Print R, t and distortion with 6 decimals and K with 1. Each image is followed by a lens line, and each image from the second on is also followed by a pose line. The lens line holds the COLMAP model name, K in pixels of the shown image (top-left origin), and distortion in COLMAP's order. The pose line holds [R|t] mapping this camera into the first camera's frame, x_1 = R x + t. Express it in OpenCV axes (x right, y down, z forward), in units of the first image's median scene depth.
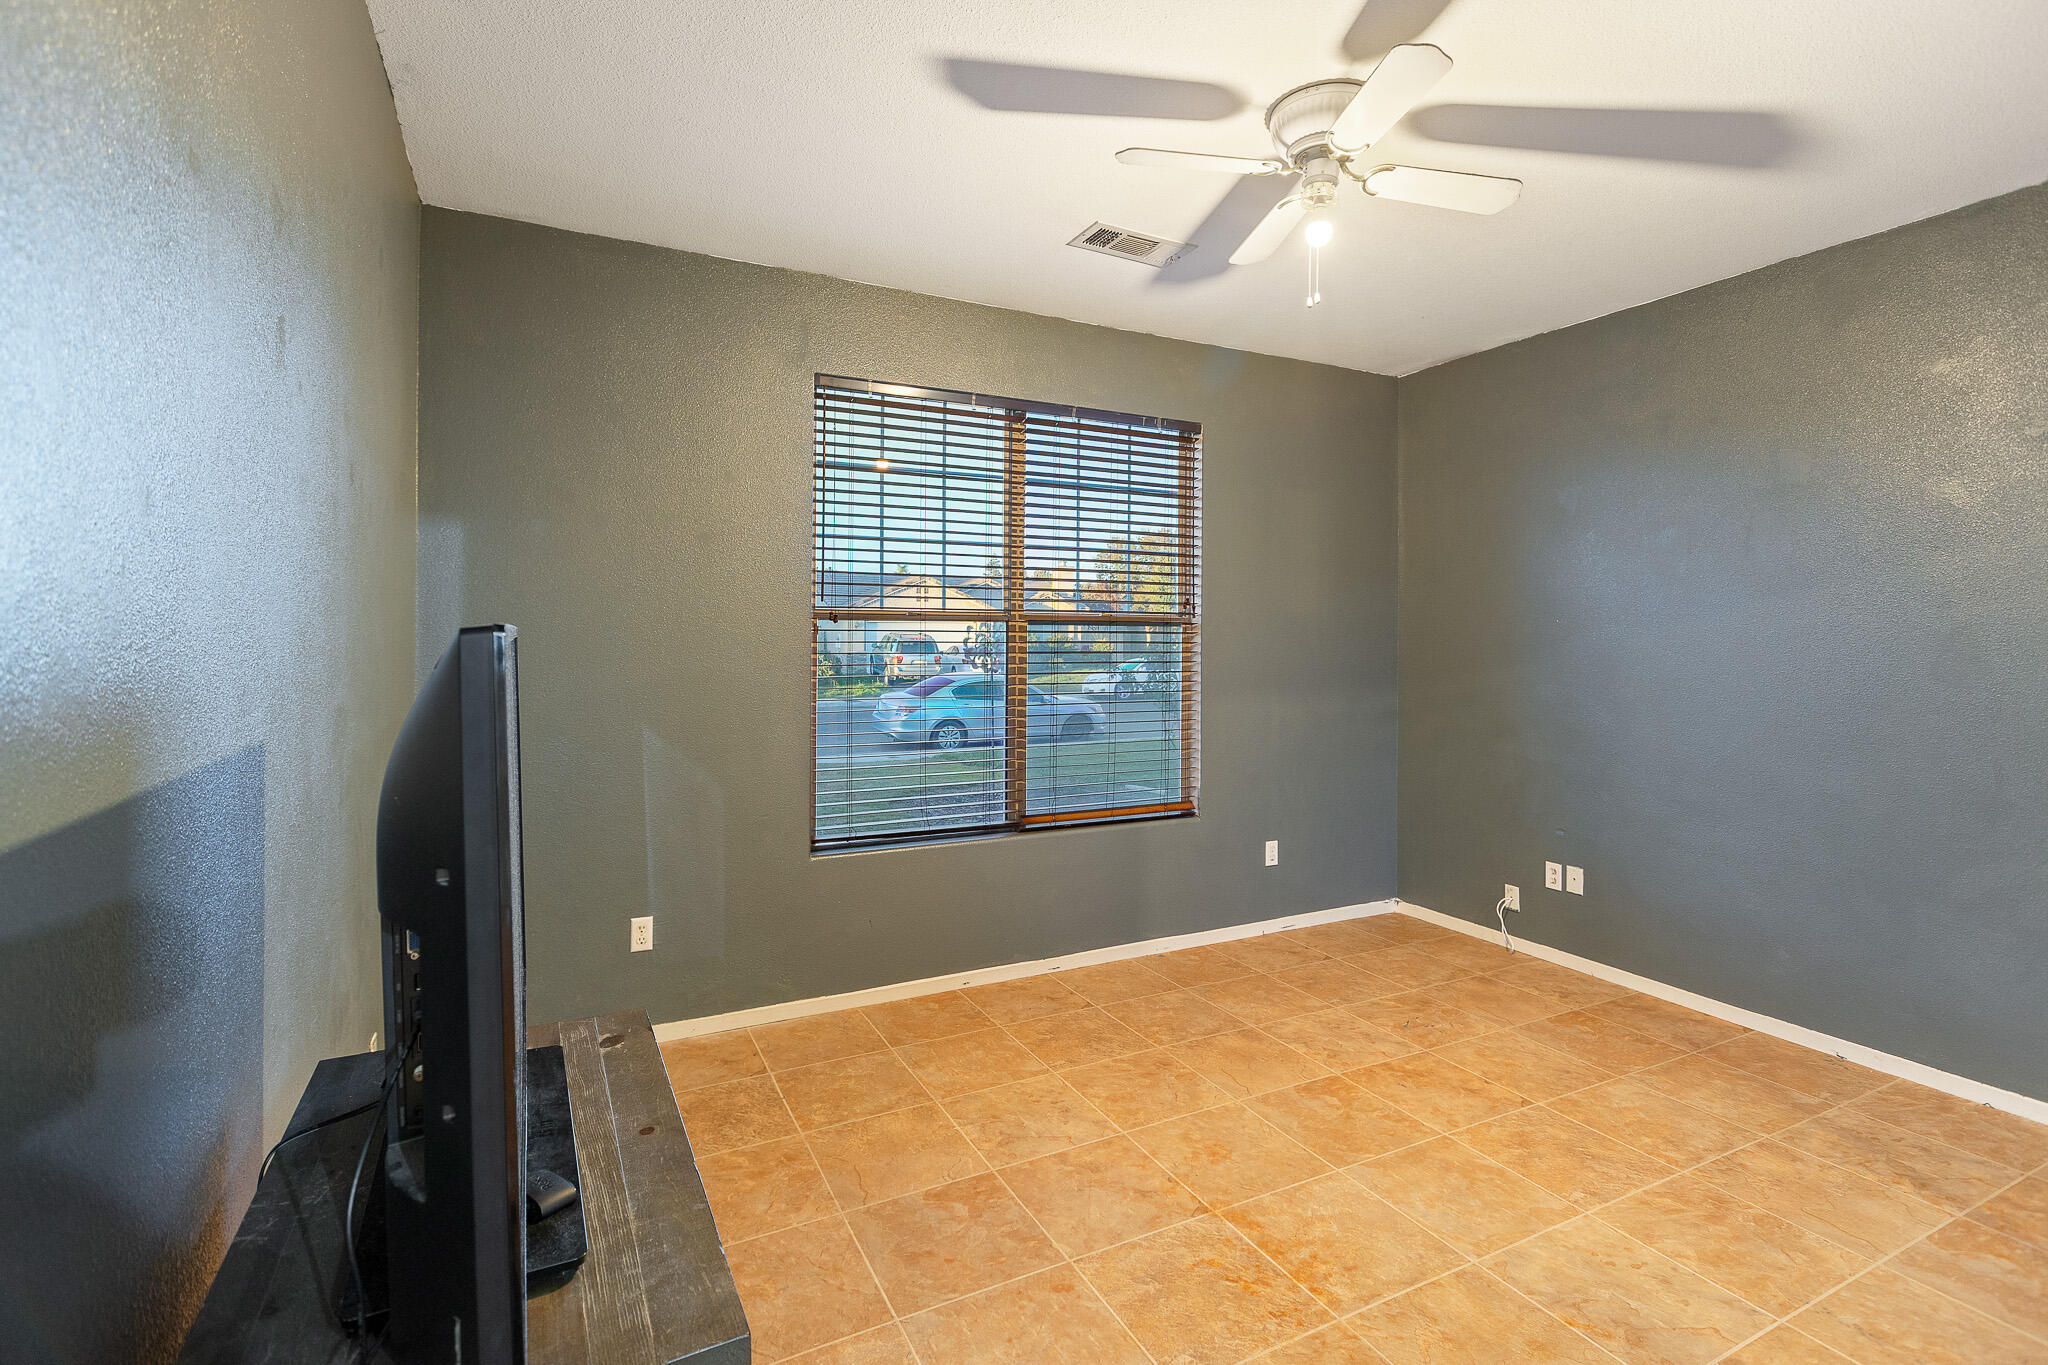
lens RADIAL K [[932.6, 0, 1028.1], [0, 932.6, 659.5], [0, 0, 1]] dist [0.001323, -0.000302]
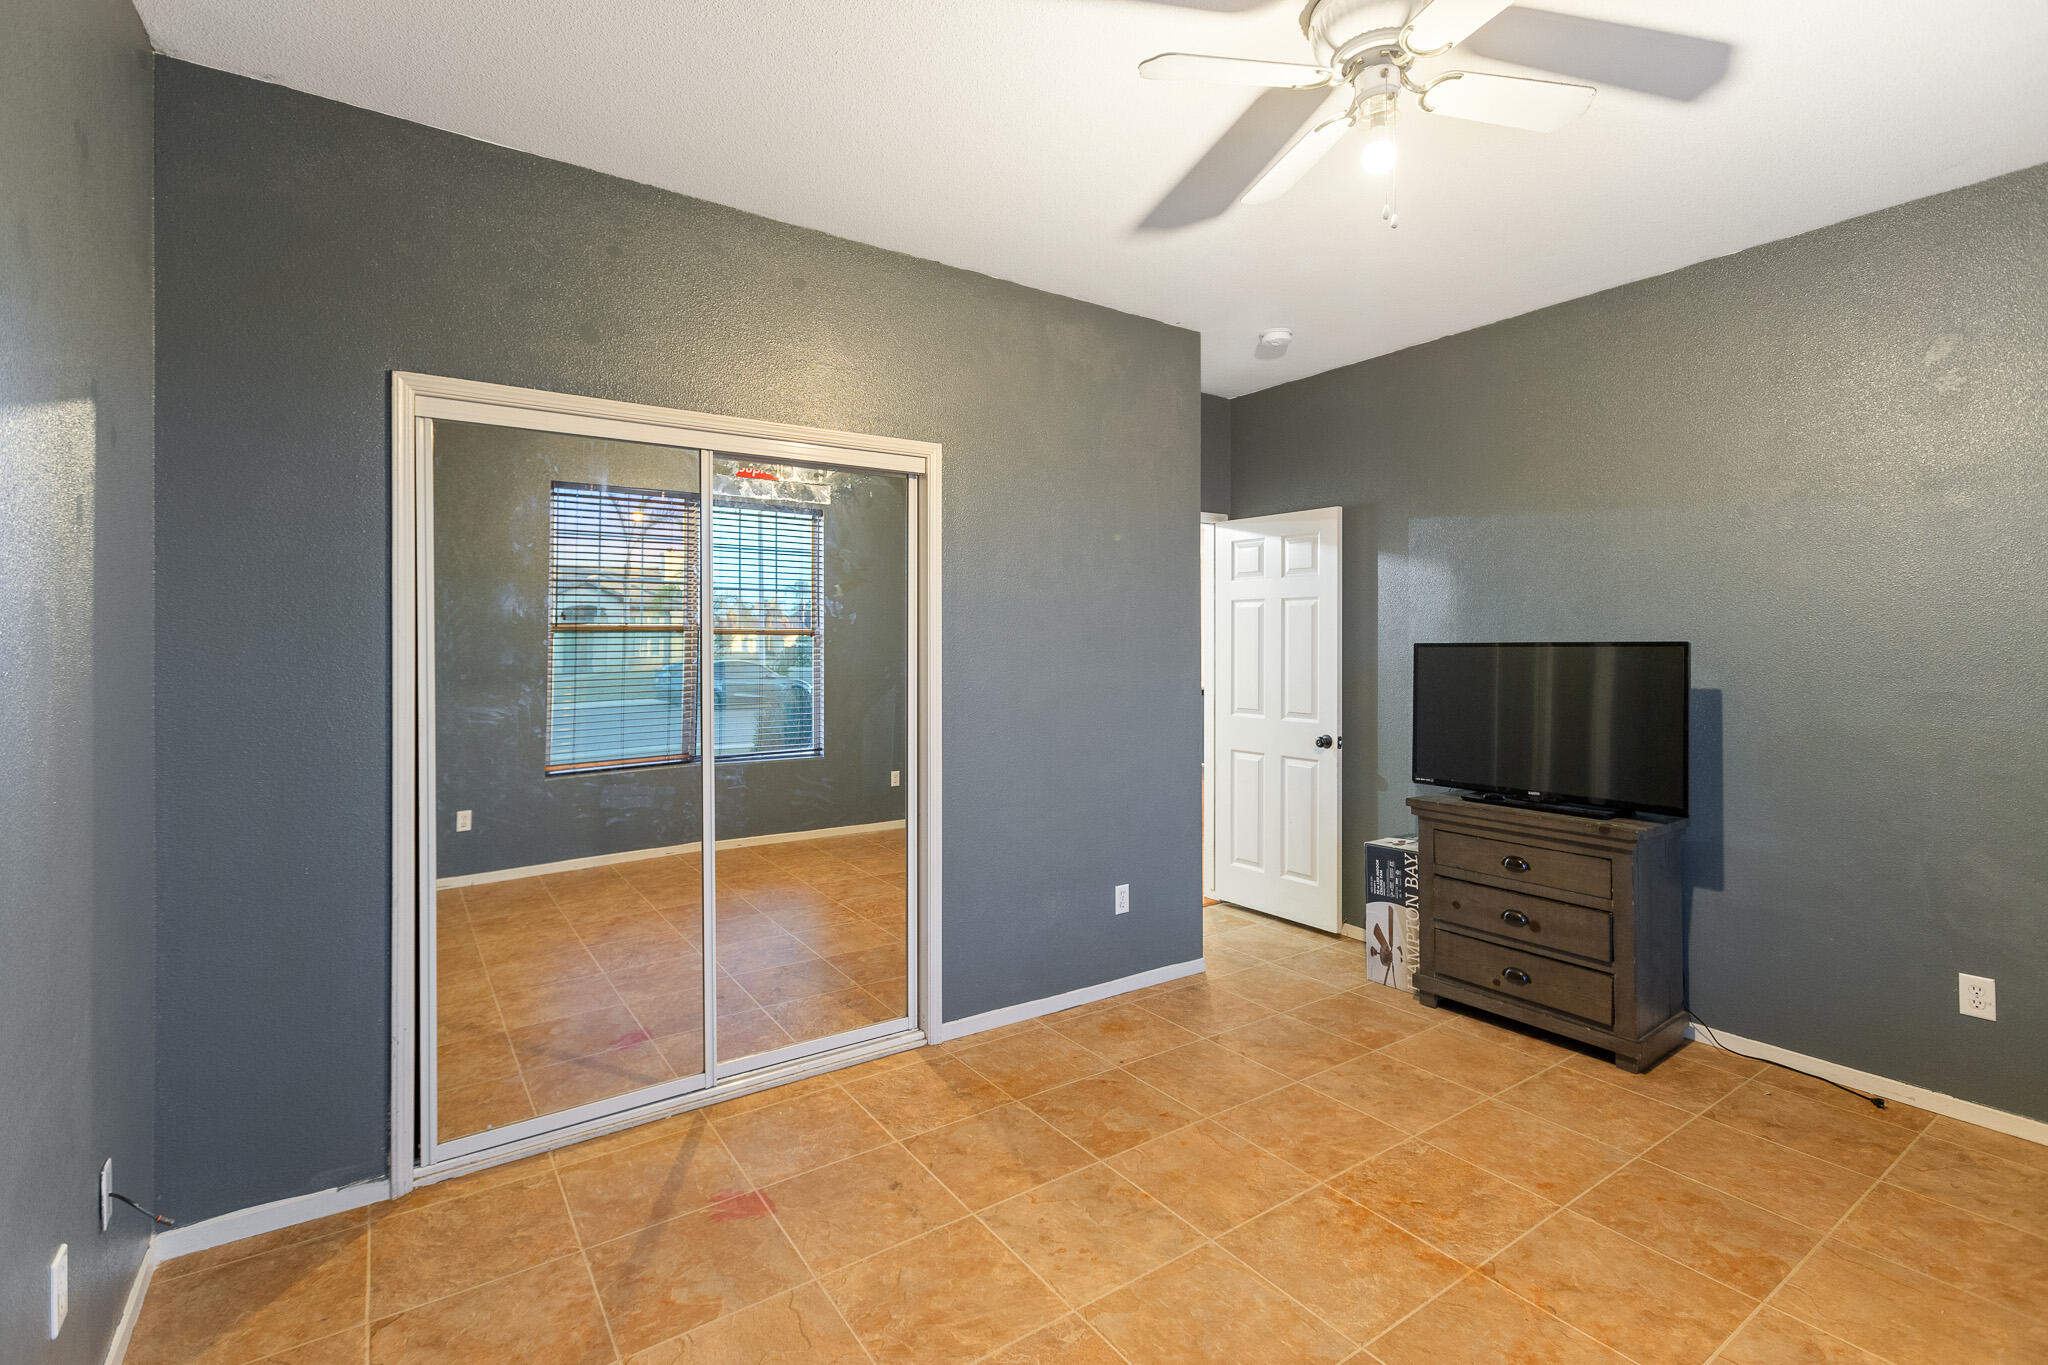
lens RADIAL K [[932.6, 0, 1028.1], [0, 932.6, 659.5], [0, 0, 1]] dist [0.001323, -0.000302]
pose [[-0.989958, 0.000132, -0.141361, 0.814408], [-0.005552, 0.999192, 0.039815, -0.043735], [0.141252, 0.040200, -0.989157, 1.944249]]
